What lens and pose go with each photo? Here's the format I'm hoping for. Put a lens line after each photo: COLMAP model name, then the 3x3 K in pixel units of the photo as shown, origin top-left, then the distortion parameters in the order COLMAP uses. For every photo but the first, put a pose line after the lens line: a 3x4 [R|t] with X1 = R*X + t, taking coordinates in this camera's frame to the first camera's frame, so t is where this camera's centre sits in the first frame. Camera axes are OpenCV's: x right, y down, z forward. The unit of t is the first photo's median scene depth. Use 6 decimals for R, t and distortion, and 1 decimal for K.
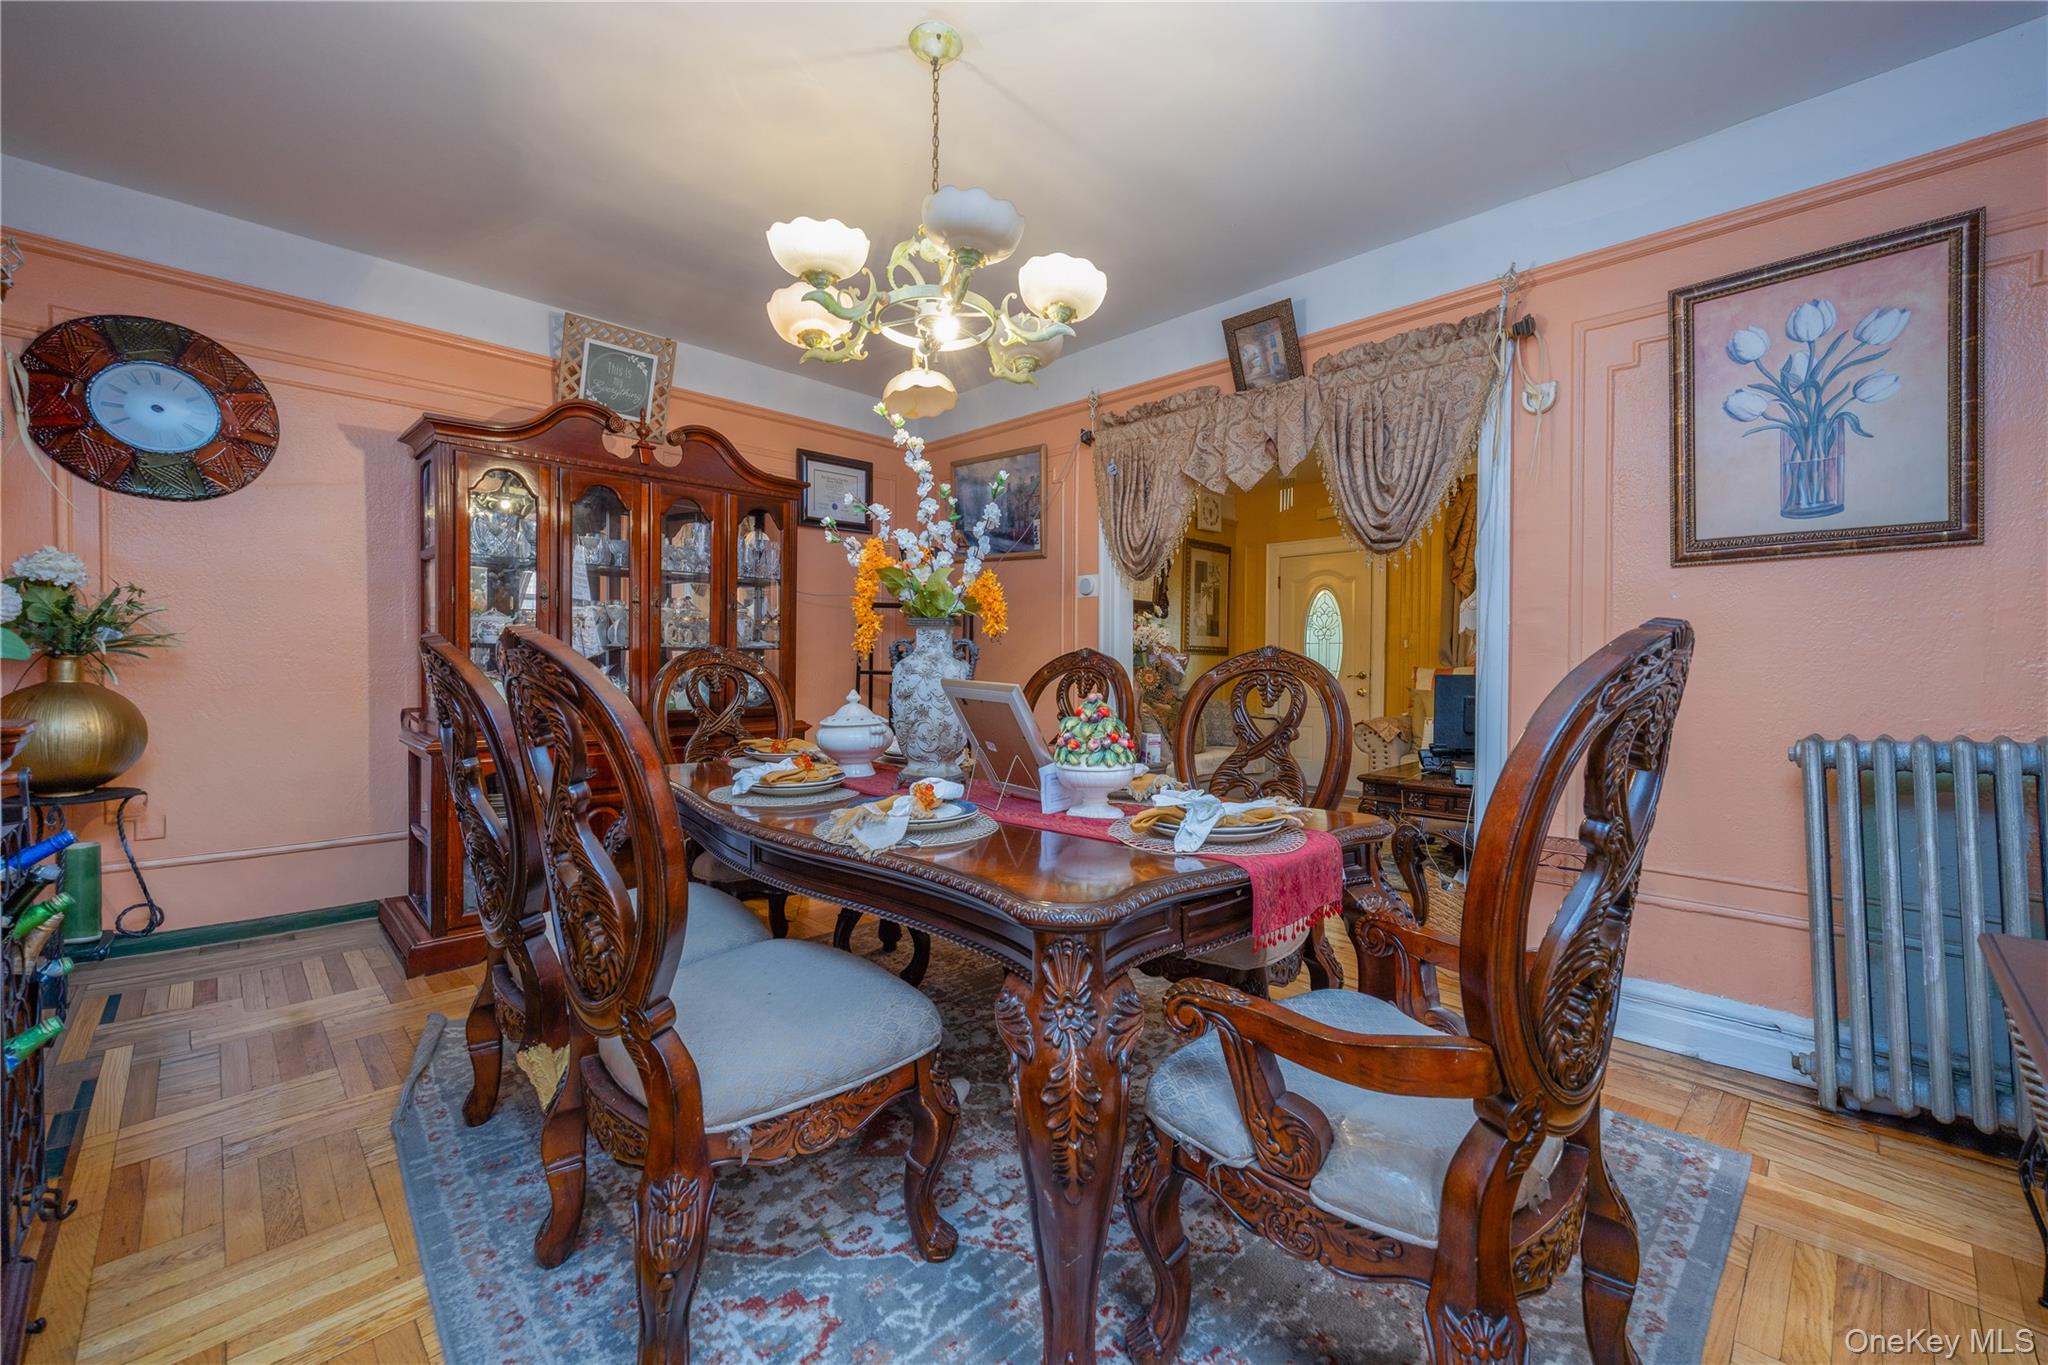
lens RADIAL K [[812.1, 0, 1020.4], [0, 812.1, 670.3], [0, 0, 1]] dist [-0.001548, -0.000021]
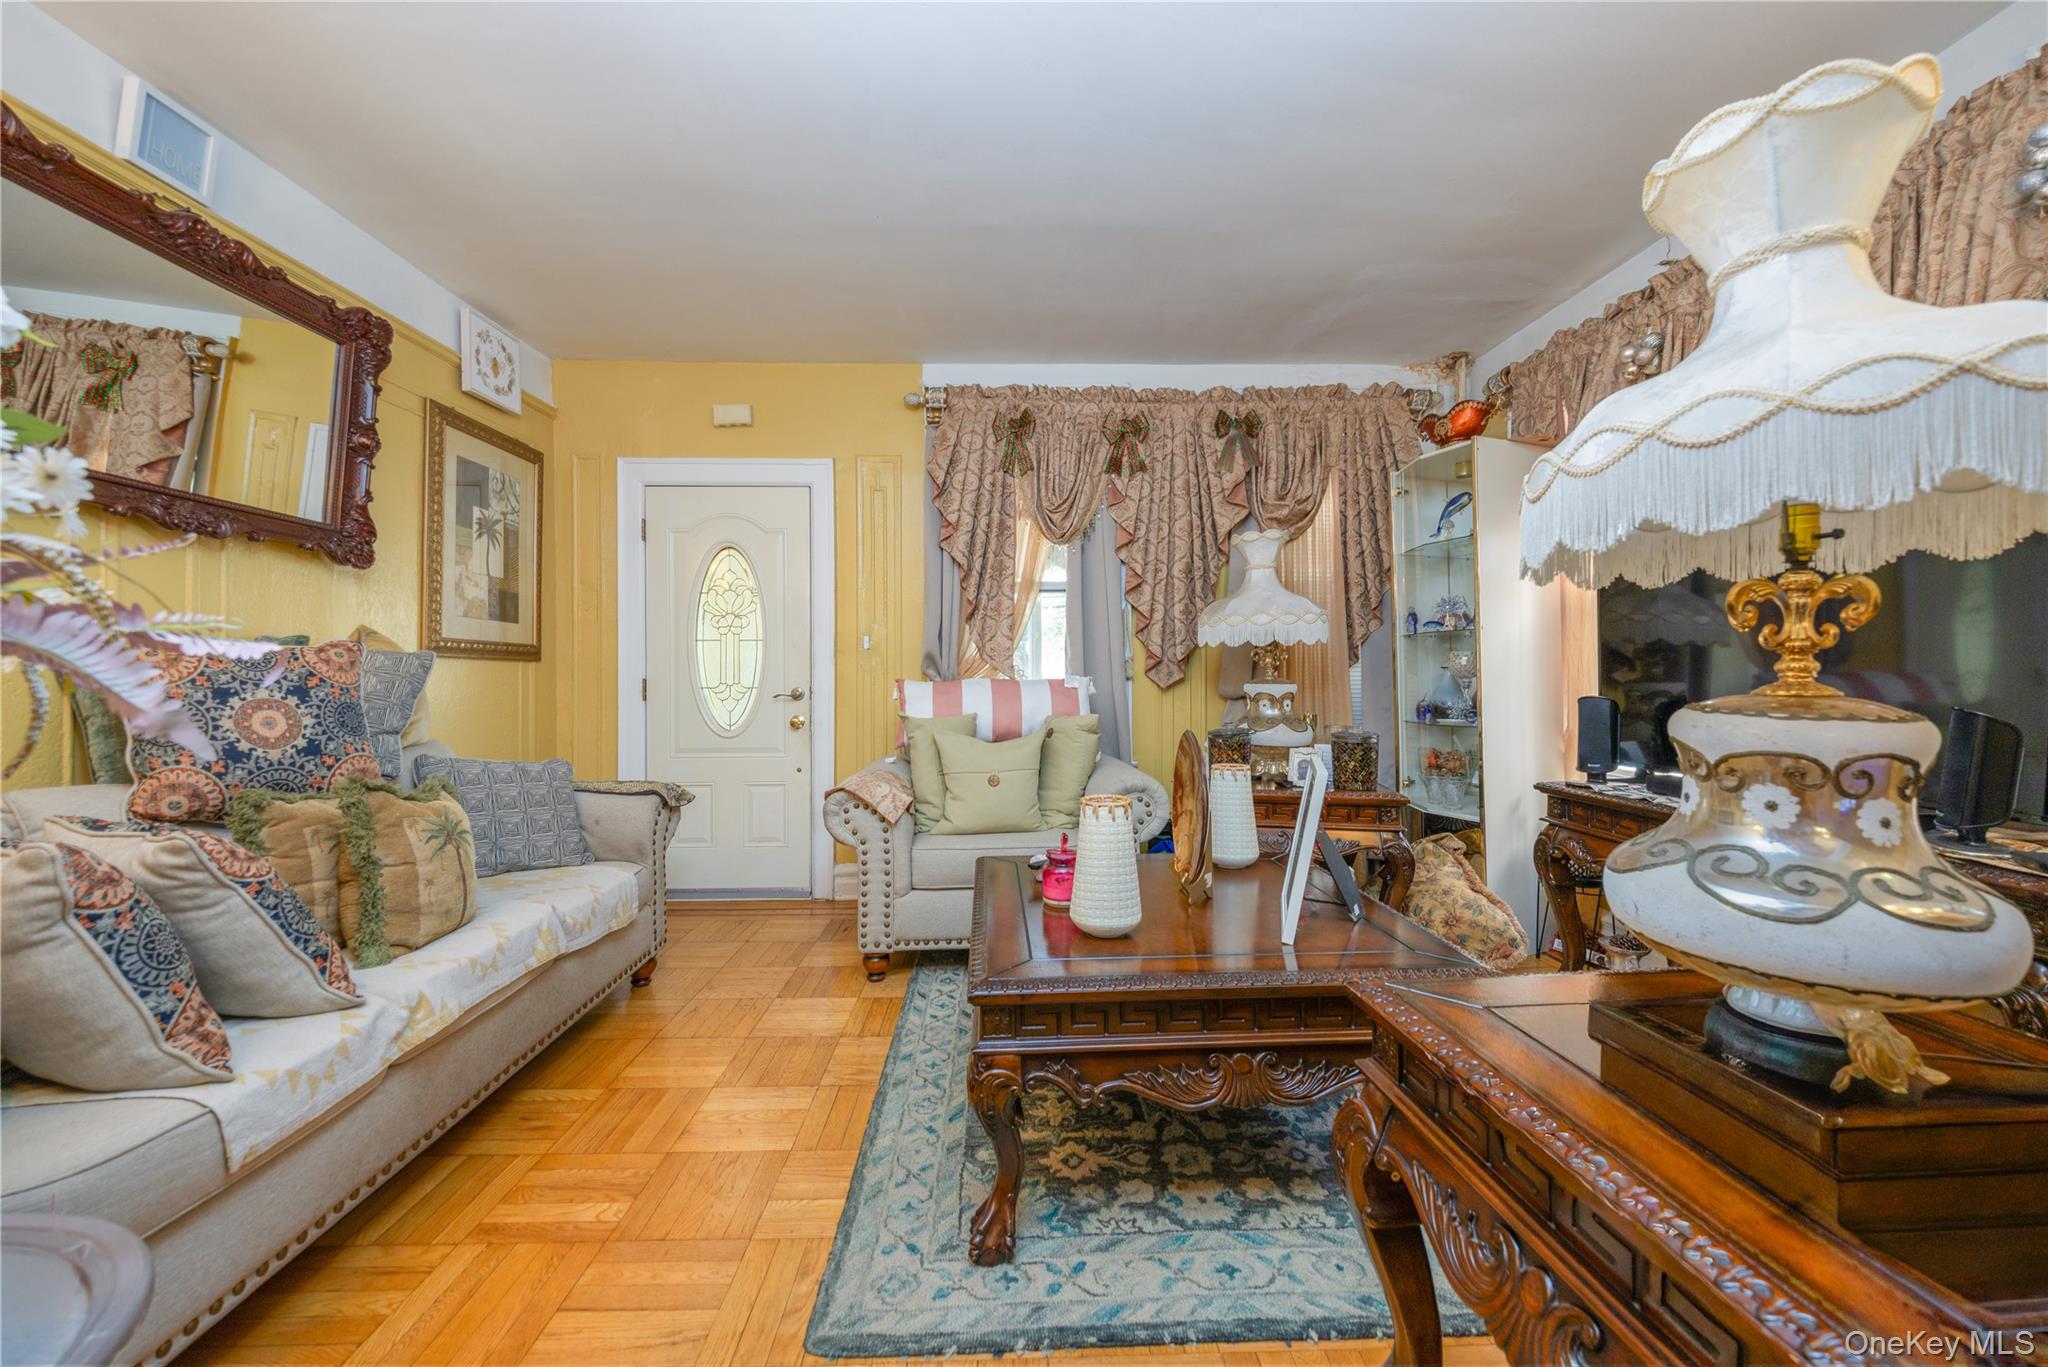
lens RADIAL K [[771.5, 0, 1028.5], [0, 771.5, 675.2], [0, 0, 1]] dist [-0.000243, -0.000108]
pose [[0.680039, -0.007390, 0.733139, 0.110969], [0.011024, 0.999939, -0.000146, -0.005139], [-0.733093, 0.008181, 0.680079, 0.450789]]
